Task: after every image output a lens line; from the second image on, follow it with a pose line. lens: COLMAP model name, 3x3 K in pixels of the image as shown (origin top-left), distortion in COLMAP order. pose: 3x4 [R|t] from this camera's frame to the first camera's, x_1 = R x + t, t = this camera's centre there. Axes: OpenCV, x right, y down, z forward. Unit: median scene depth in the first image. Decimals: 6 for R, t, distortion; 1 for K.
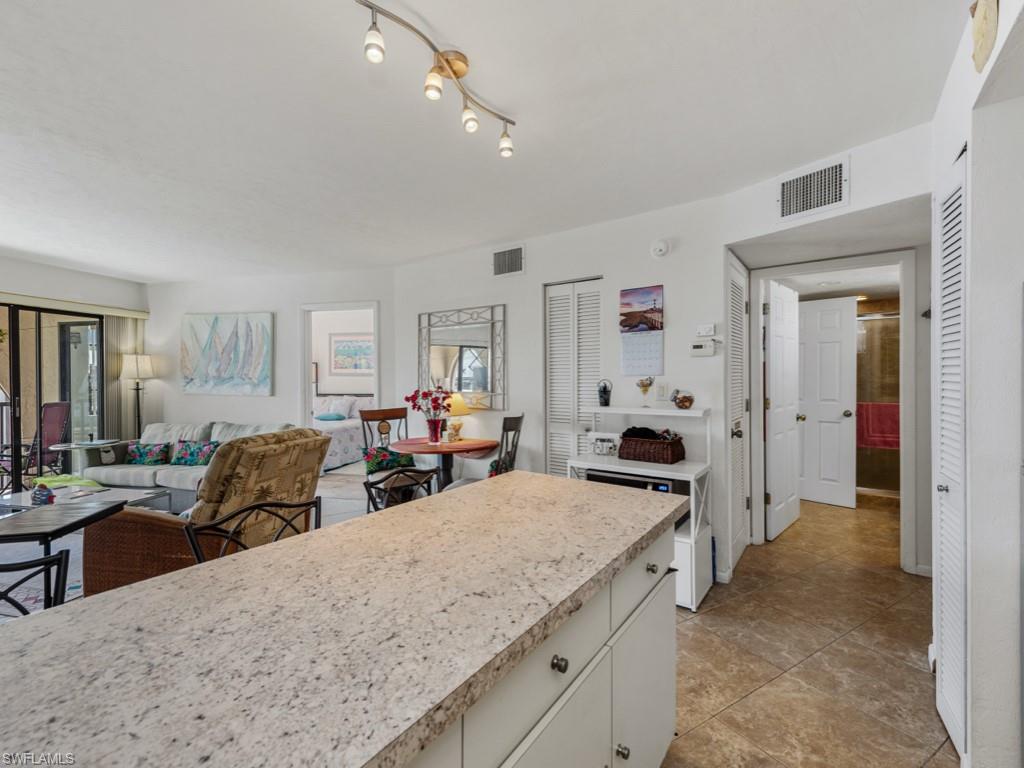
lens RADIAL K [[450.6, 0, 514.3], [0, 450.6, 379.6], [0, 0, 1]] dist [0.016293, -0.006285]
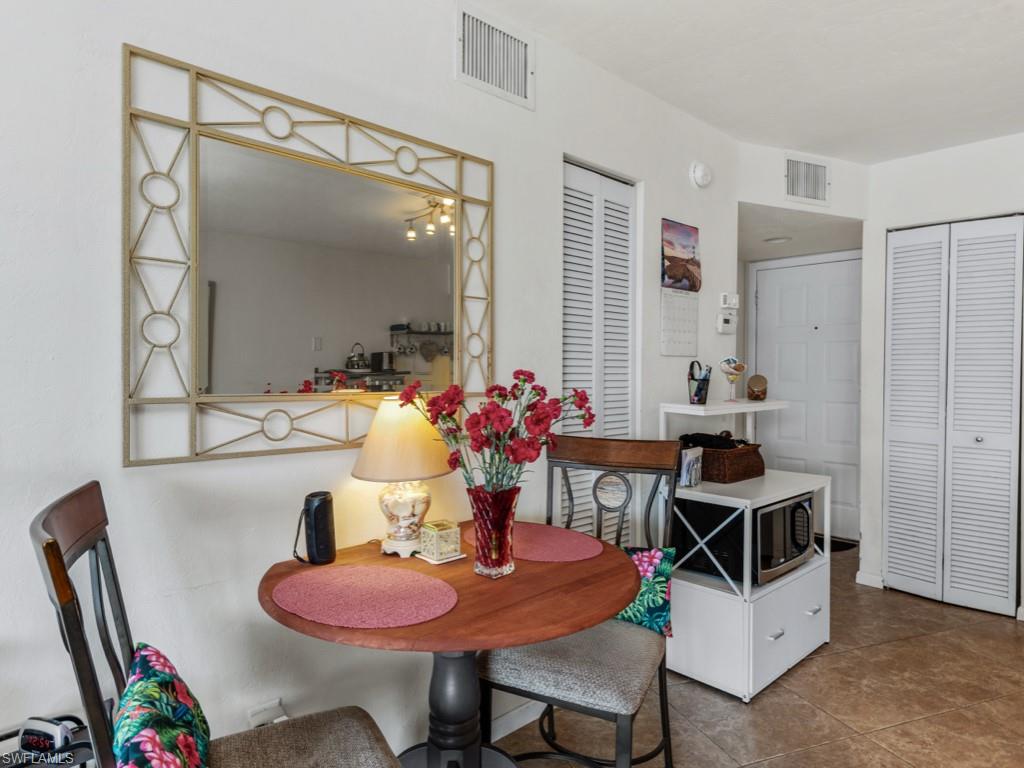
lens RADIAL K [[635.4, 0, 512.0], [0, 635.4, 384.0], [0, 0, 1]] dist [0.018898, -0.000008]
pose [[0.187149, -0.012213, 0.982256, -0.450127], [-0.000051, 0.999923, 0.012443, 0.012823], [-0.982332, -0.002379, 0.187134, 0.707086]]
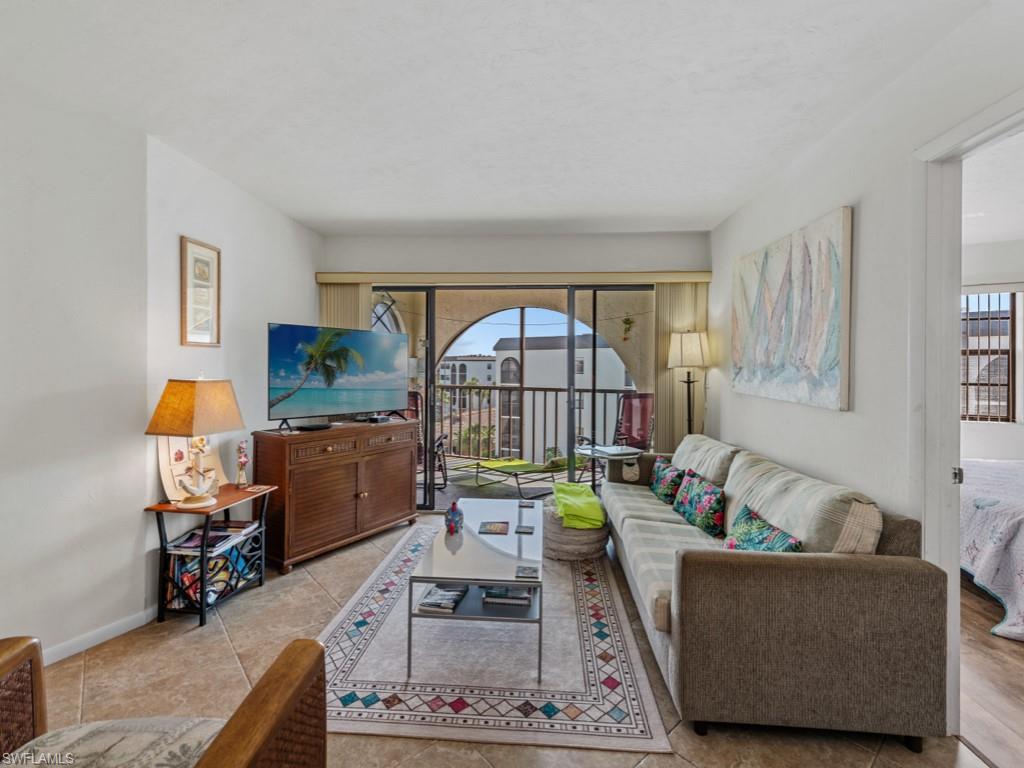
lens RADIAL K [[457.2, 0, 515.1], [0, 457.2, 369.1], [0, 0, 1]] dist [0.003581, 0.000214]
pose [[0.171259, 0.008451, -0.985190, -0.188899], [-0.011532, 0.999912, 0.006573, -0.000558], [0.985159, 0.010236, 0.171341, 0.665928]]
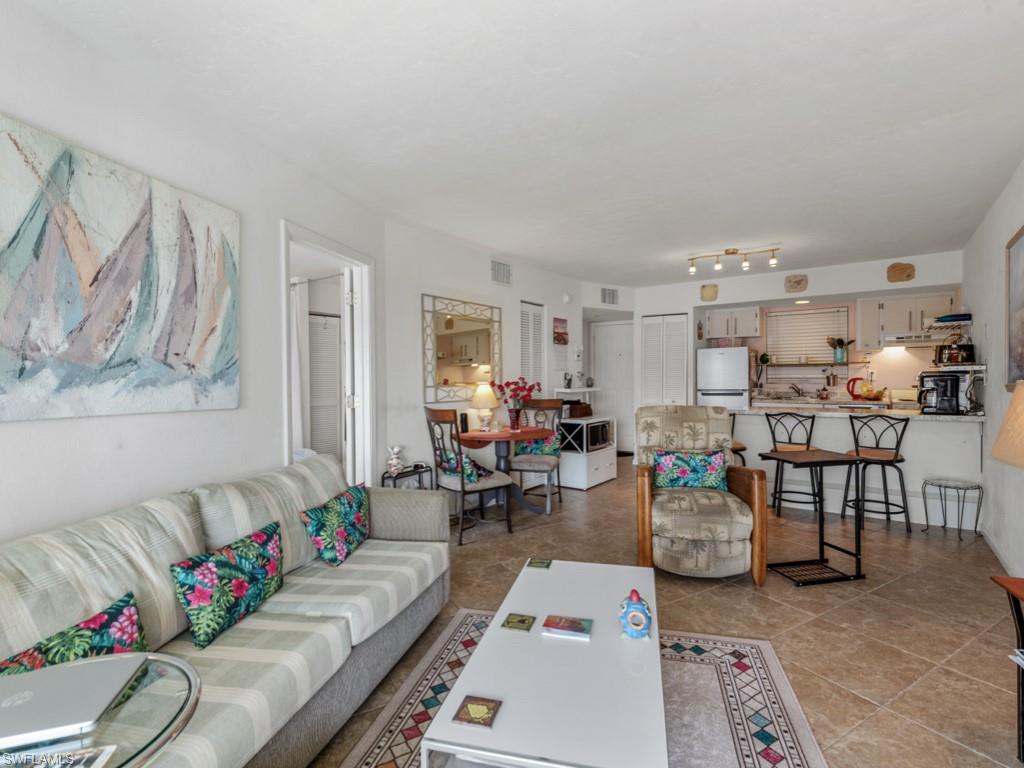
lens RADIAL K [[498.1, 0, 512.0], [0, 498.1, 384.0], [0, 0, 1]] dist [0.000416, 0.000321]
pose [[0.014280, -0.011748, 0.999829, -1.053353], [0.011061, 0.999872, 0.011590, 0.011687], [-0.999837, 0.010894, 0.014408, 0.766489]]
